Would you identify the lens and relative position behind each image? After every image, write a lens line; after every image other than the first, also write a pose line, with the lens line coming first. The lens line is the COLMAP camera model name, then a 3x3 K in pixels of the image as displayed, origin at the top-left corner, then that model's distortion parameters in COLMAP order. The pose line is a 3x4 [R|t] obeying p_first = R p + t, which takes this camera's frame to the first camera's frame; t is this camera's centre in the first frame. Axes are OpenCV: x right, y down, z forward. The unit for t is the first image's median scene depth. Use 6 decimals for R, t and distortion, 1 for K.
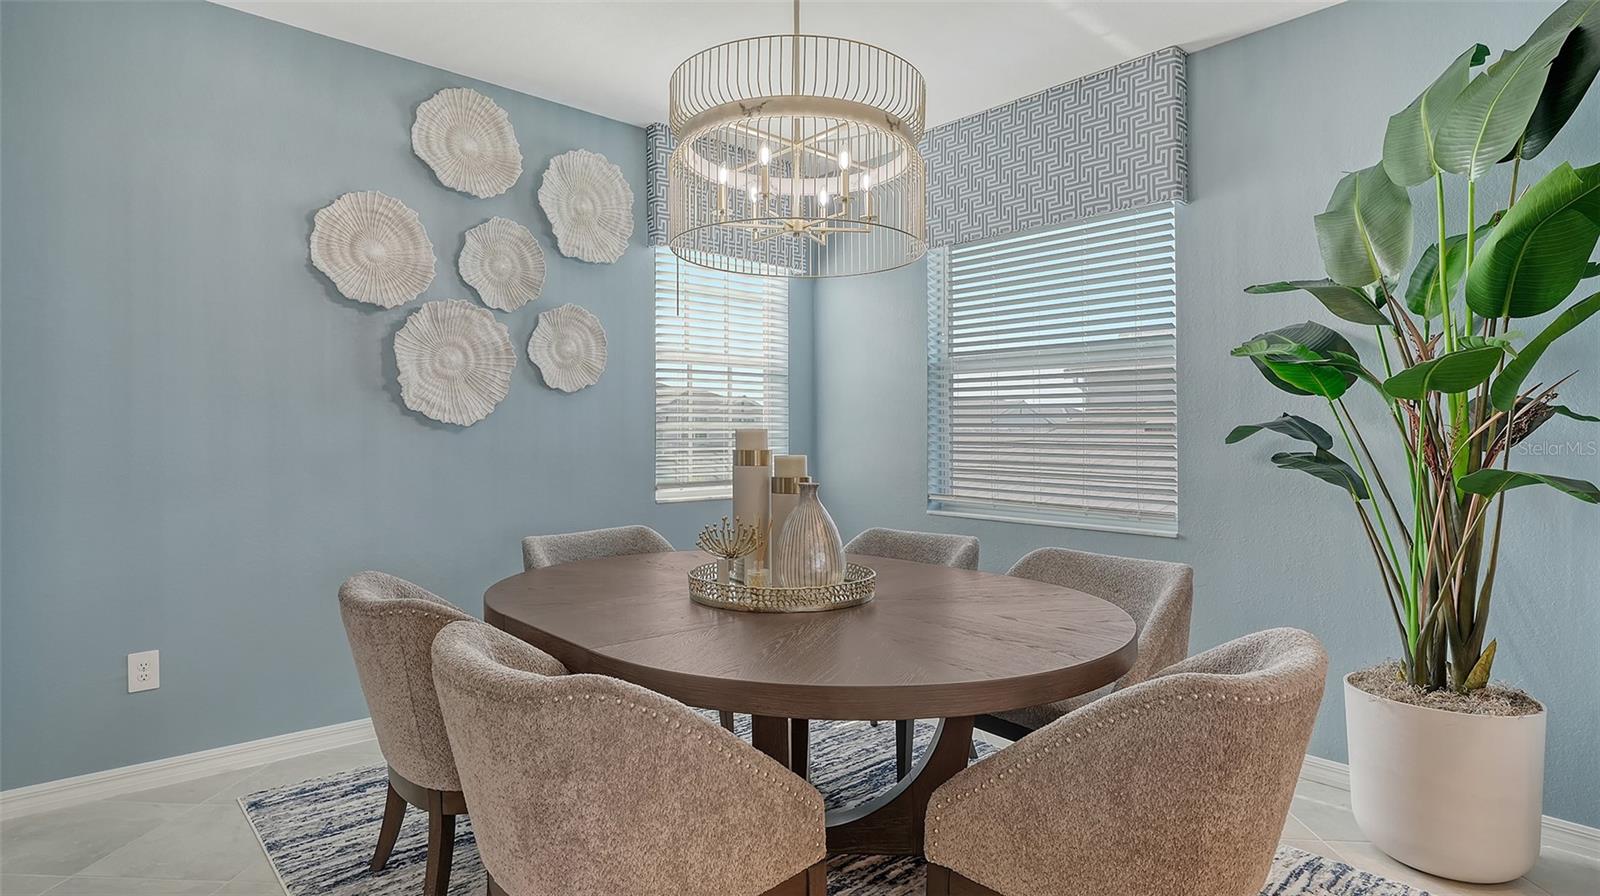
lens RADIAL K [[821.4, 0, 805.3], [0, 821.4, 422.5], [0, 0, 1]] dist [-0.001316, -0.000235]
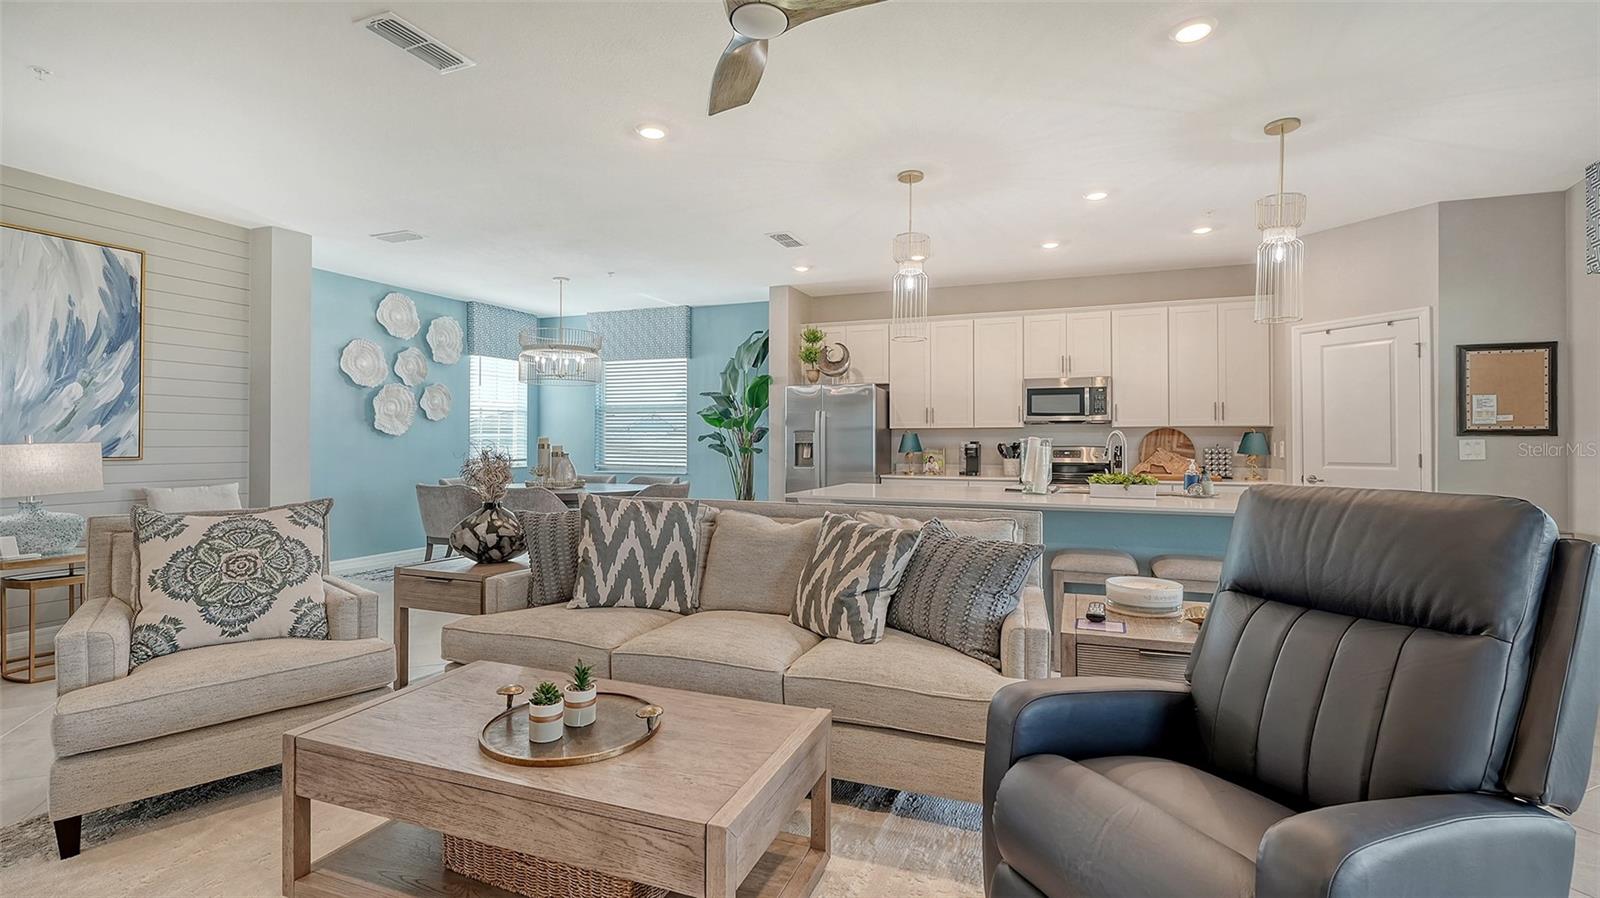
lens RADIAL K [[725.2, 0, 801.8], [0, 725.2, 430.6], [0, 0, 1]] dist [-0.001324, -0.000269]
pose [[0.898522, 0.001695, 0.438926, -0.304619], [-0.002223, 0.999997, 0.000689, -0.016175], [-0.438923, -0.001595, 0.898523, -1.480434]]
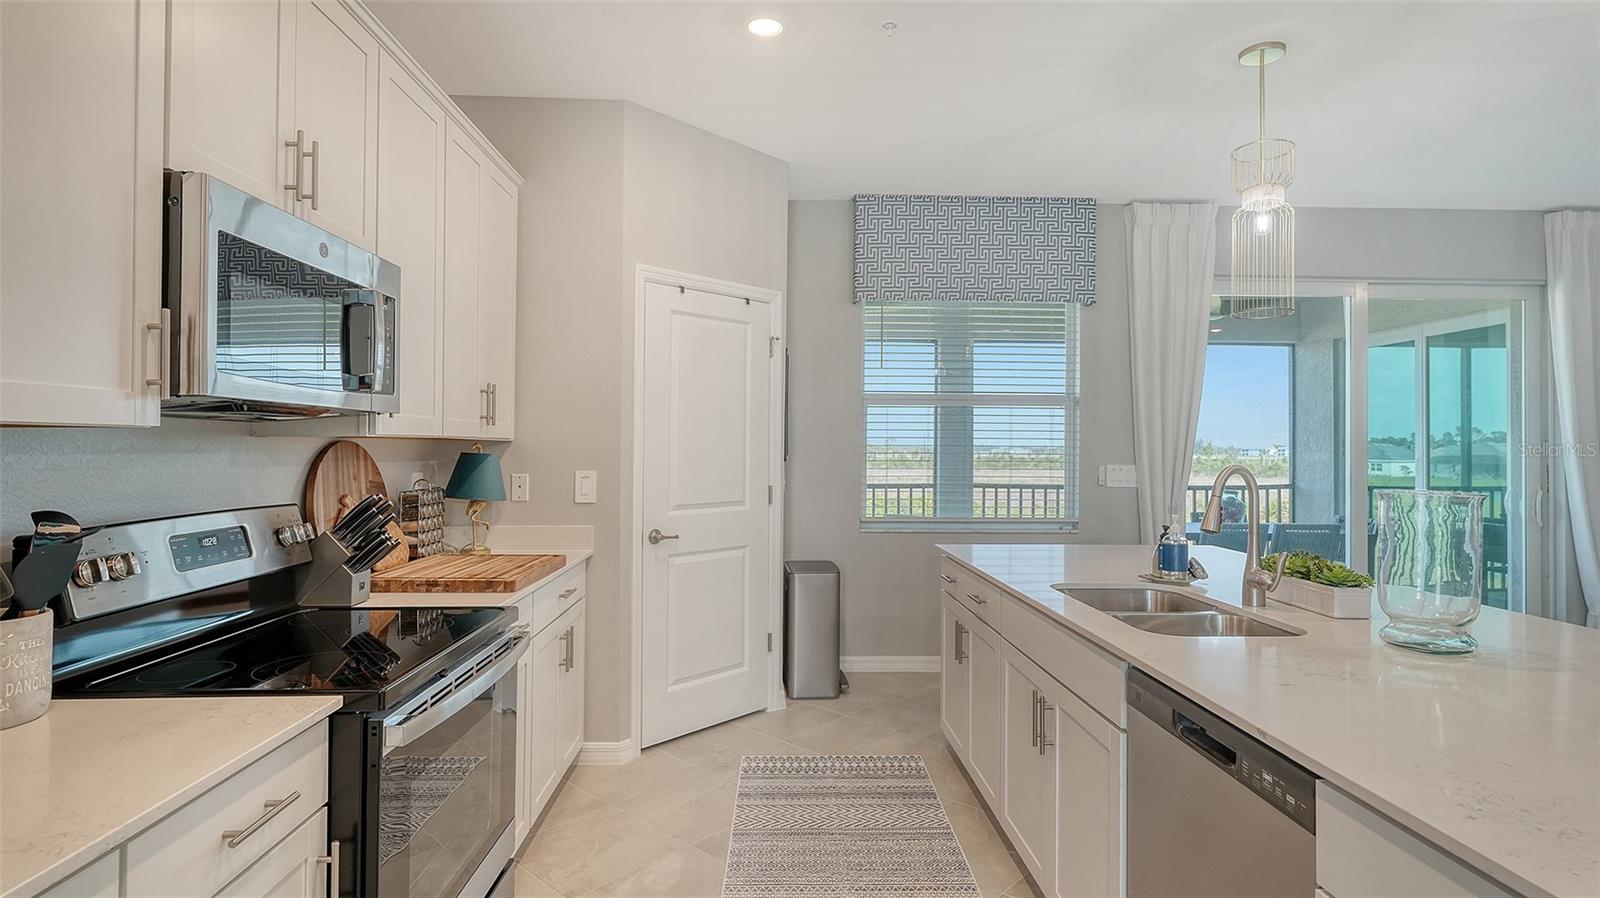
lens RADIAL K [[818.0, 0, 804.6], [0, 818.0, 438.6], [0, 0, 1]] dist [-0.002461, -0.000639]
pose [[-0.764833, -0.005585, 0.644205, 0.624307], [-0.023260, 0.999550, -0.018950, -0.020138], [-0.643809, -0.029478, -0.764618, 0.201014]]
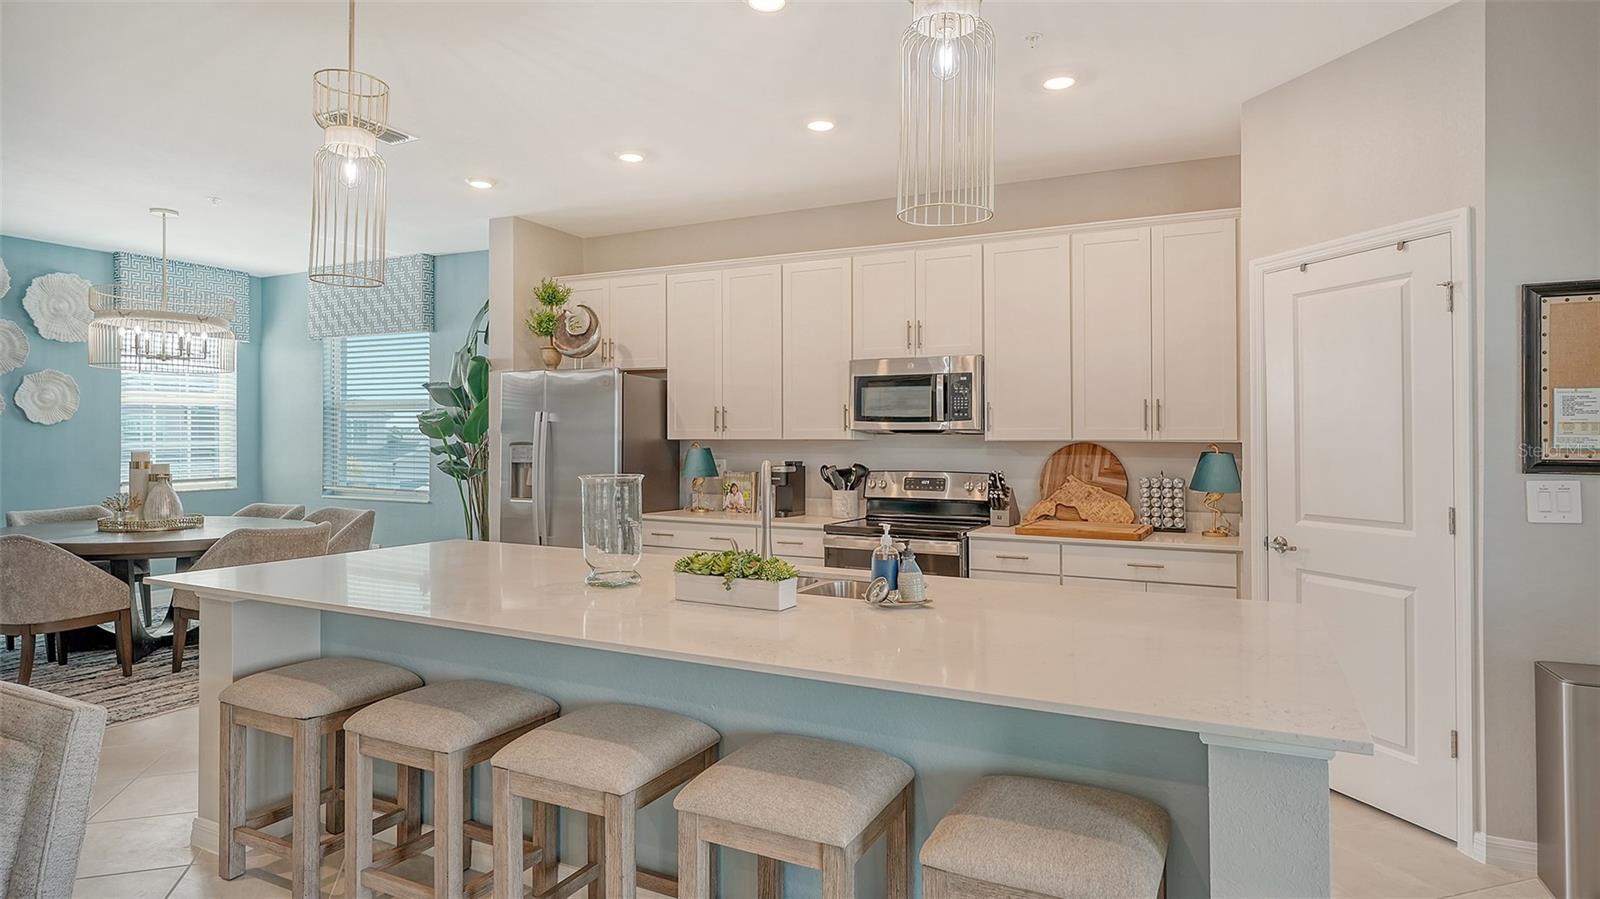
lens RADIAL K [[889.0, 0, 807.3], [0, 889.0, 430.4], [0, 0, 1]] dist [-0.000712, -0.001388]
pose [[0.932958, 0.001914, 0.359981, 0.538365], [-0.004358, 0.999973, 0.005978, -0.049813], [-0.359959, -0.007146, 0.932941, -1.309988]]
